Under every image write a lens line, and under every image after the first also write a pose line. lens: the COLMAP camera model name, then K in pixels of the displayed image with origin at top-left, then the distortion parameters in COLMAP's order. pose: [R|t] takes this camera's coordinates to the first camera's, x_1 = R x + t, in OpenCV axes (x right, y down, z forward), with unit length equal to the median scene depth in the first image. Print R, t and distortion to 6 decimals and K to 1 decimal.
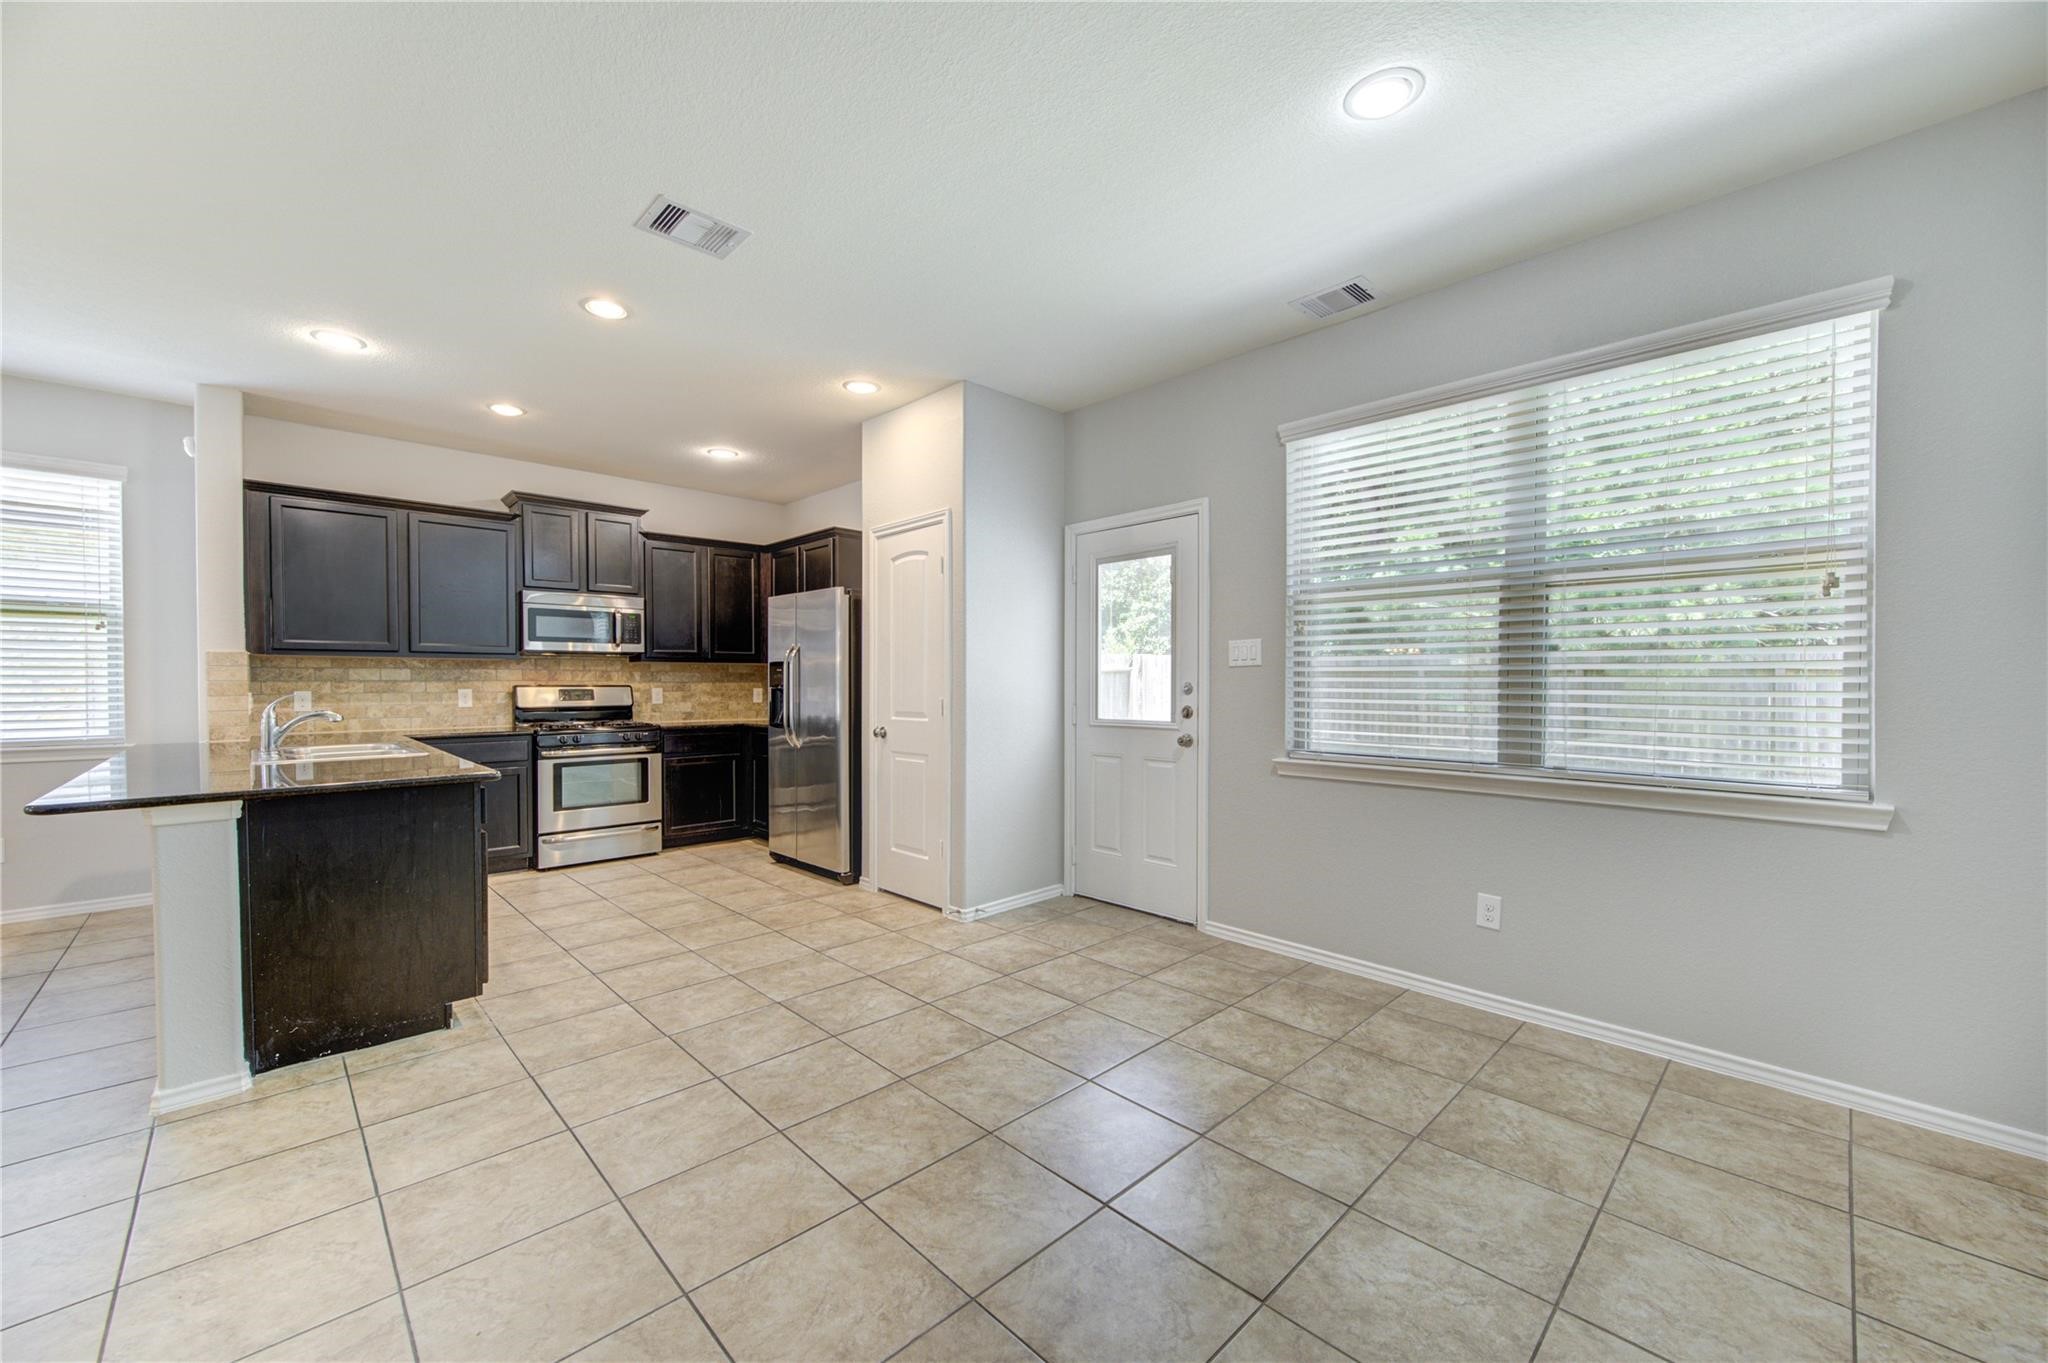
lens RADIAL K [[796.4, 0, 1026.9], [0, 796.4, 691.7], [0, 0, 1]] dist [0.001489, -0.000078]
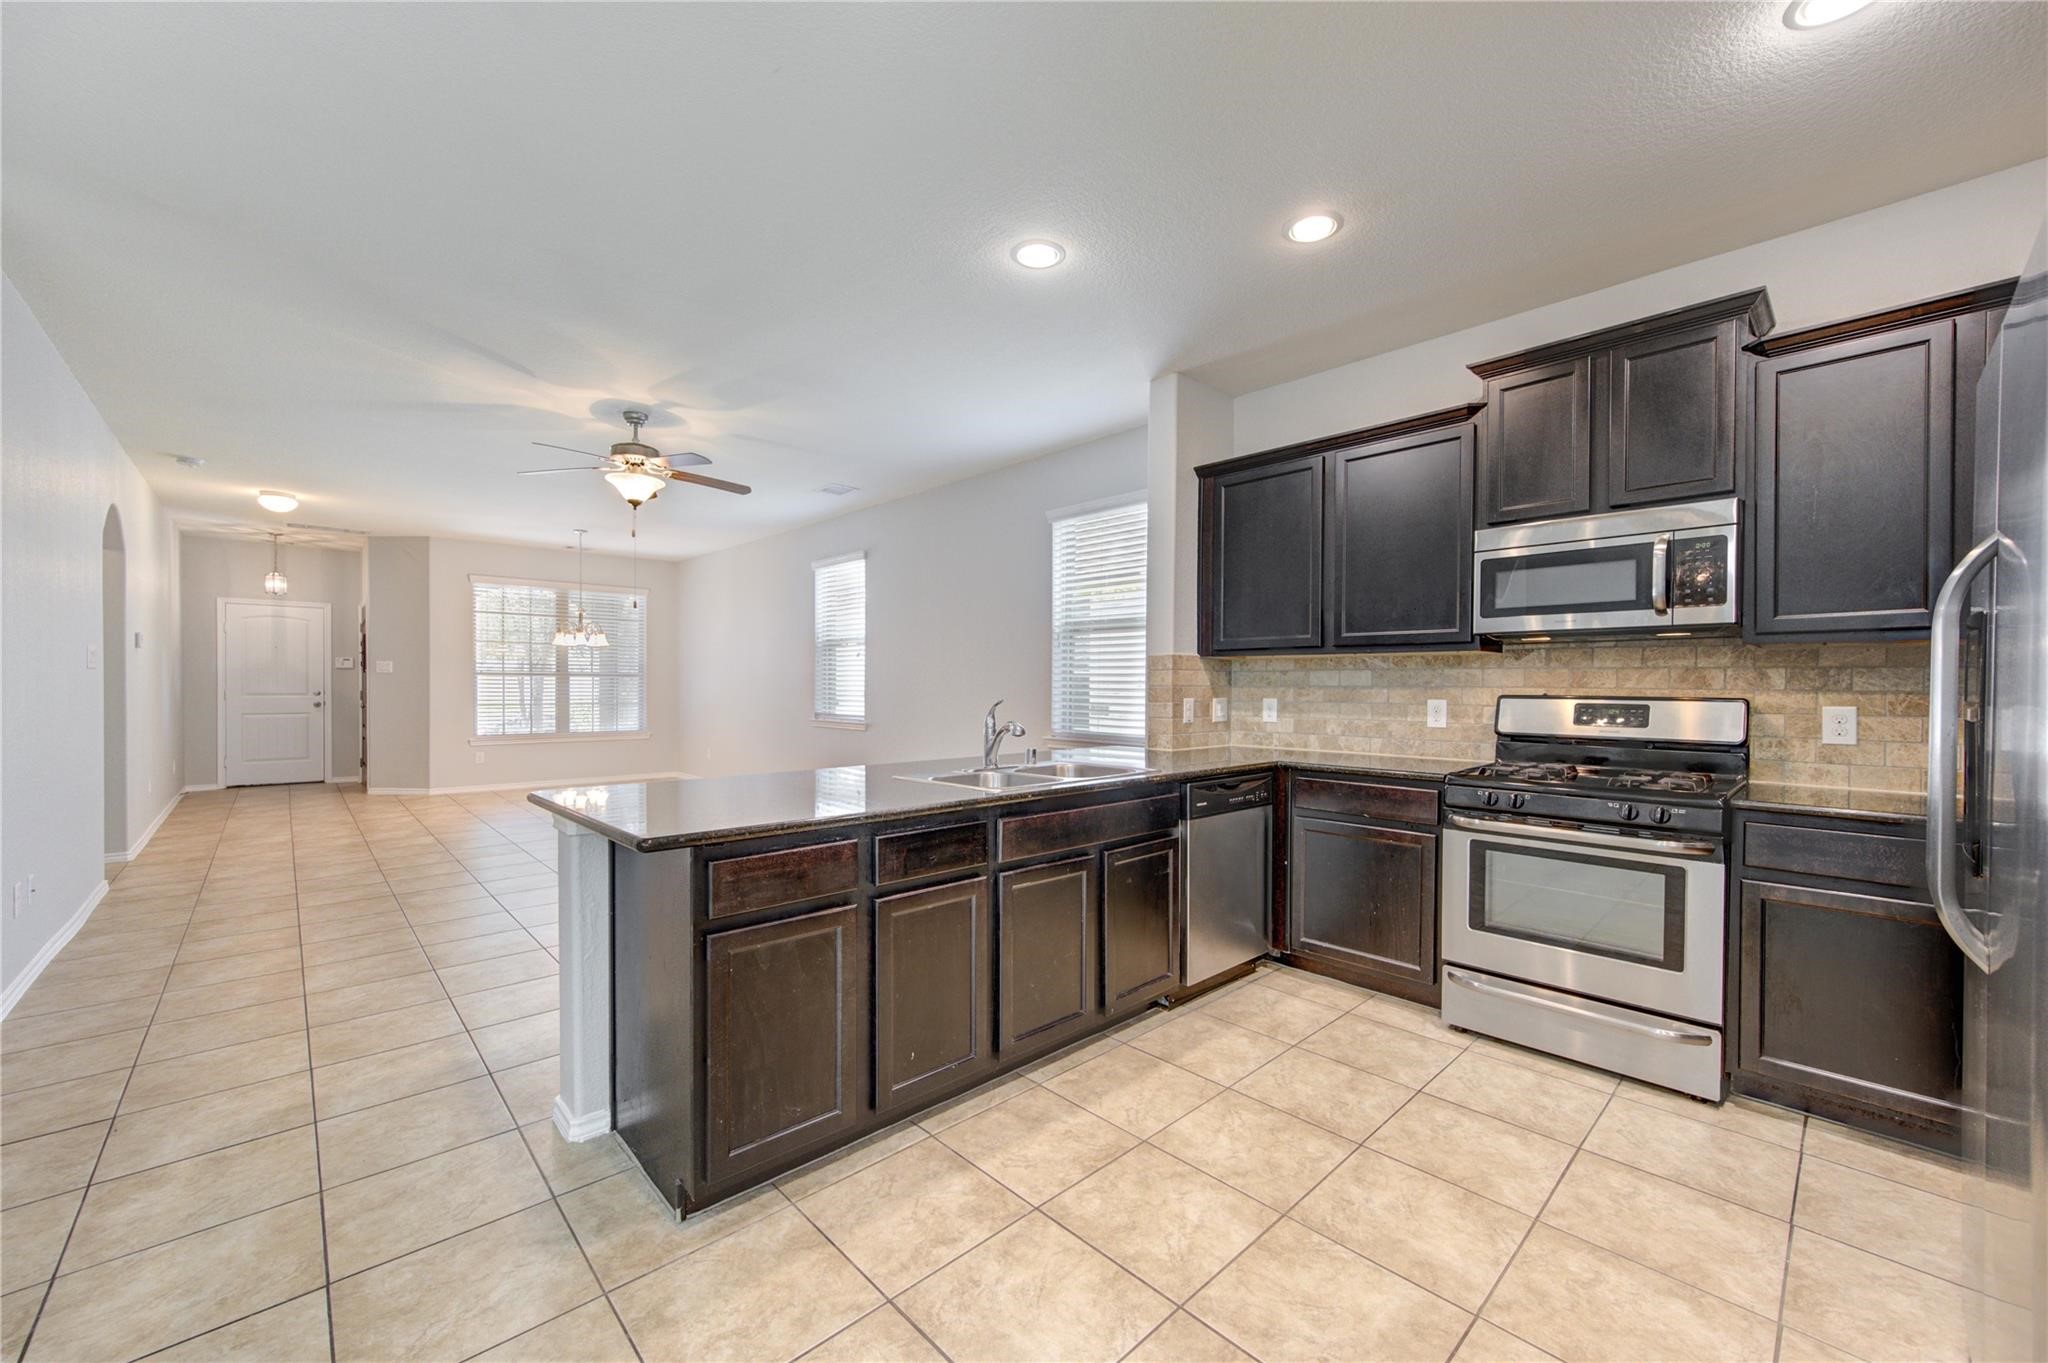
lens RADIAL K [[796.4, 0, 1026.9], [0, 796.4, 691.7], [0, 0, 1]] dist [0.001489, -0.000078]
pose [[-0.014712, 0.008203, -0.999858, -0.050661], [-0.018564, 0.999792, 0.008475, -0.010273], [0.999719, 0.018686, -0.014557, 0.758306]]
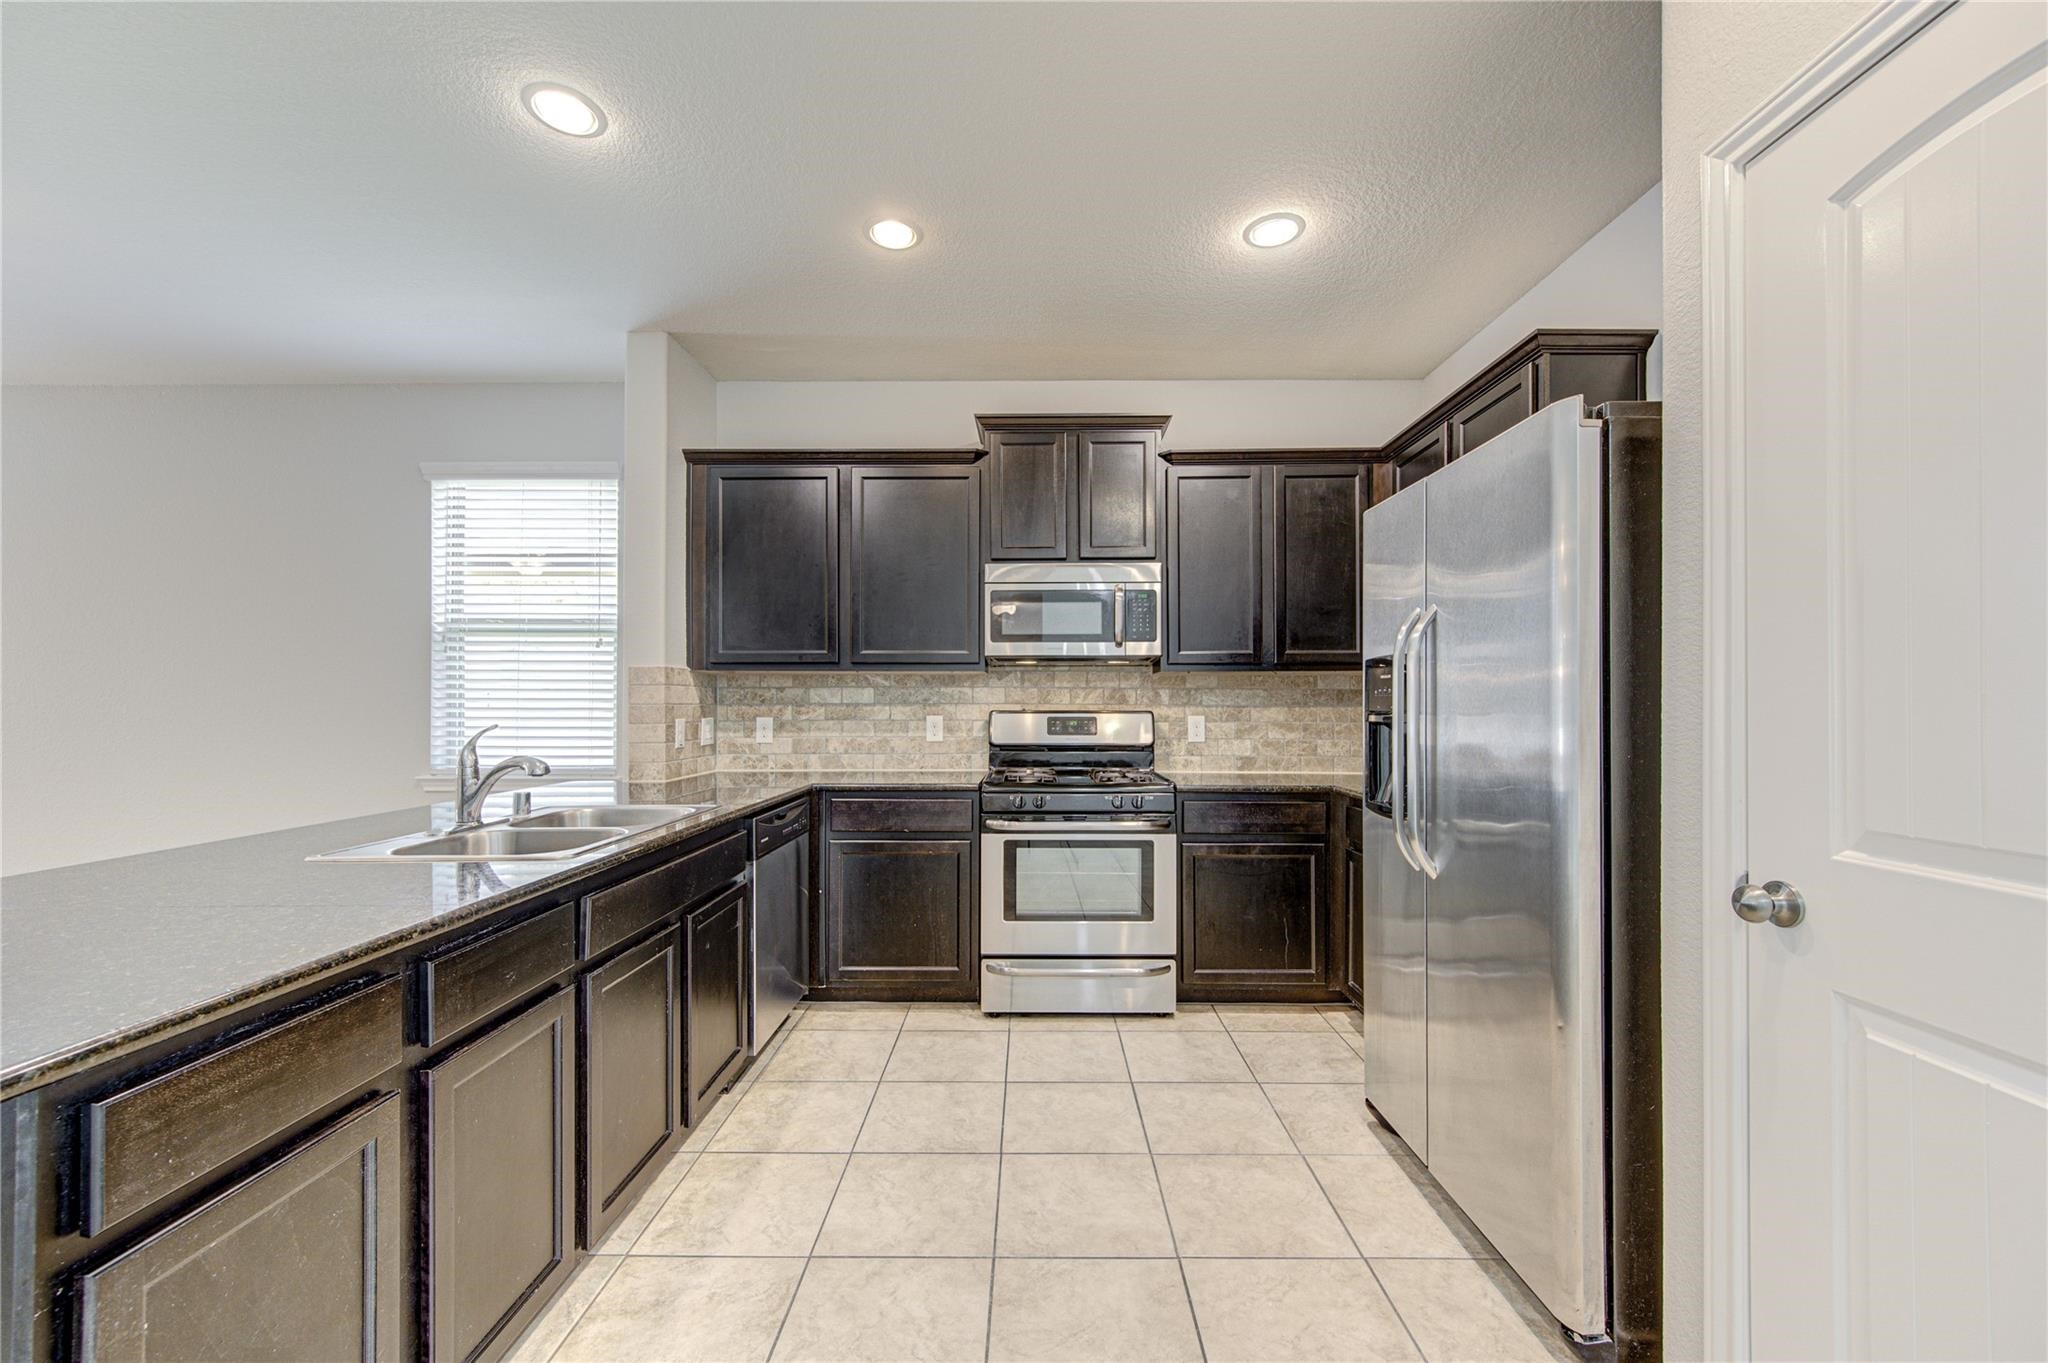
lens RADIAL K [[800.8, 0, 1030.1], [0, 800.8, 699.6], [0, 0, 1]] dist [0.002122, -0.000017]
pose [[0.711618, -0.005586, -0.702544, -0.164610], [-0.008823, 0.999818, -0.016887, -0.007002], [0.702511, 0.018215, 0.711440, 0.625047]]
